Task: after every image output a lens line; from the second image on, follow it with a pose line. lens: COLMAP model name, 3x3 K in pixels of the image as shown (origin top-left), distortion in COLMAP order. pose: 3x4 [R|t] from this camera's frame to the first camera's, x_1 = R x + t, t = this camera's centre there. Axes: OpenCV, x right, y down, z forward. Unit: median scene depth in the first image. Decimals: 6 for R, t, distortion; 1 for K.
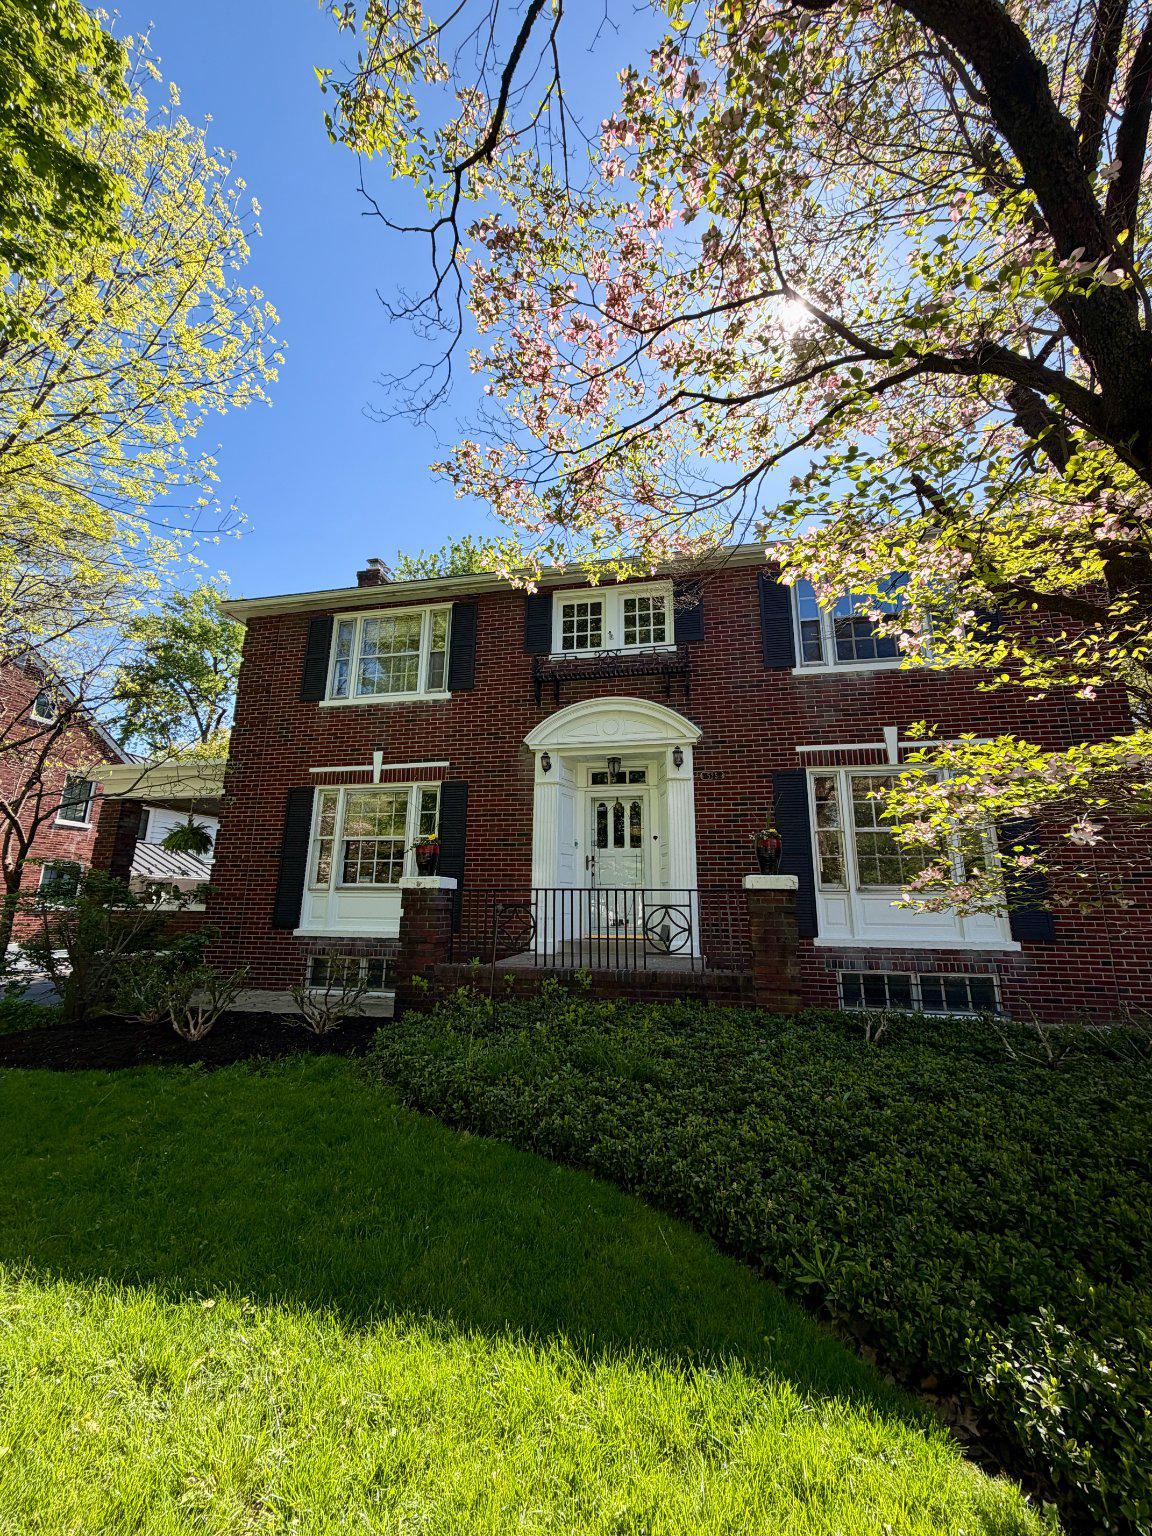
lens RADIAL K [[618.4, 0, 580.8], [0, 618.4, 763.5], [0, 0, 1]] dist [0.000759, 0.000109]
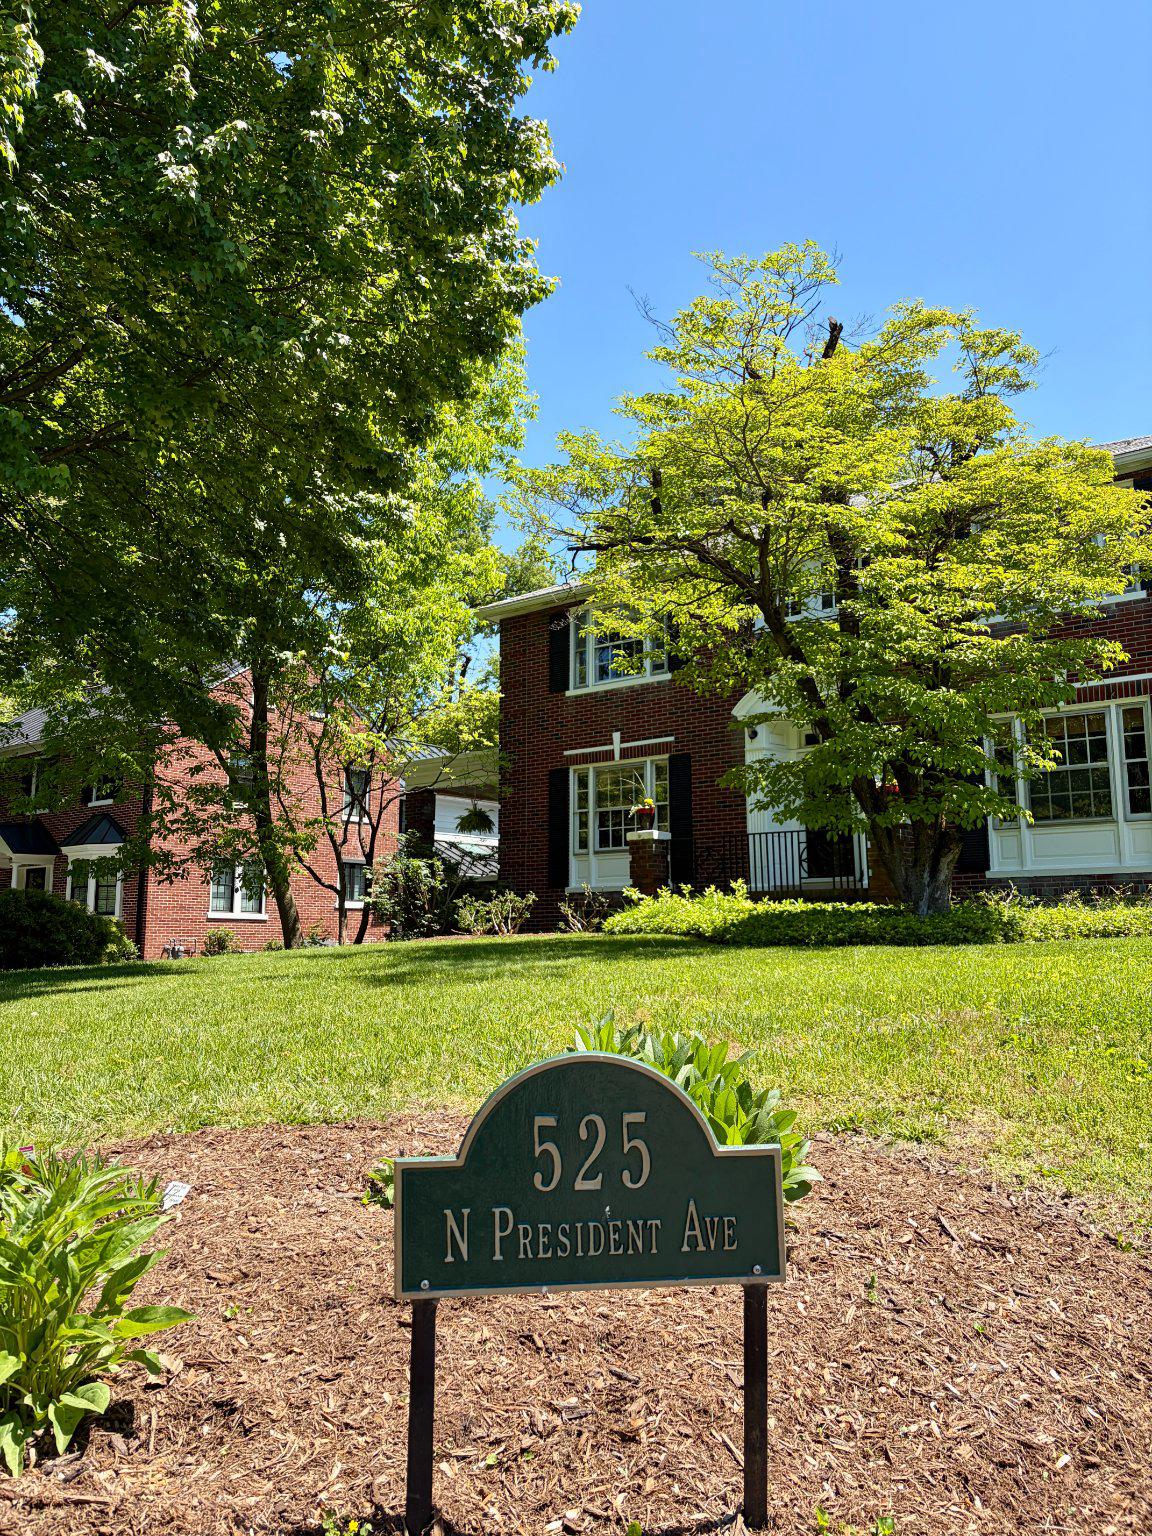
lens RADIAL K [[1138.1, 0, 576.0], [0, 1138.1, 768.0], [0, 0, 1]] dist [0.000240, -0.000060]
pose [[0.904360, -0.074405, -0.420233, 0.489901], [0.101662, 0.993898, 0.042805, -0.052434], [0.414484, -0.081433, 0.906406, -0.951062]]
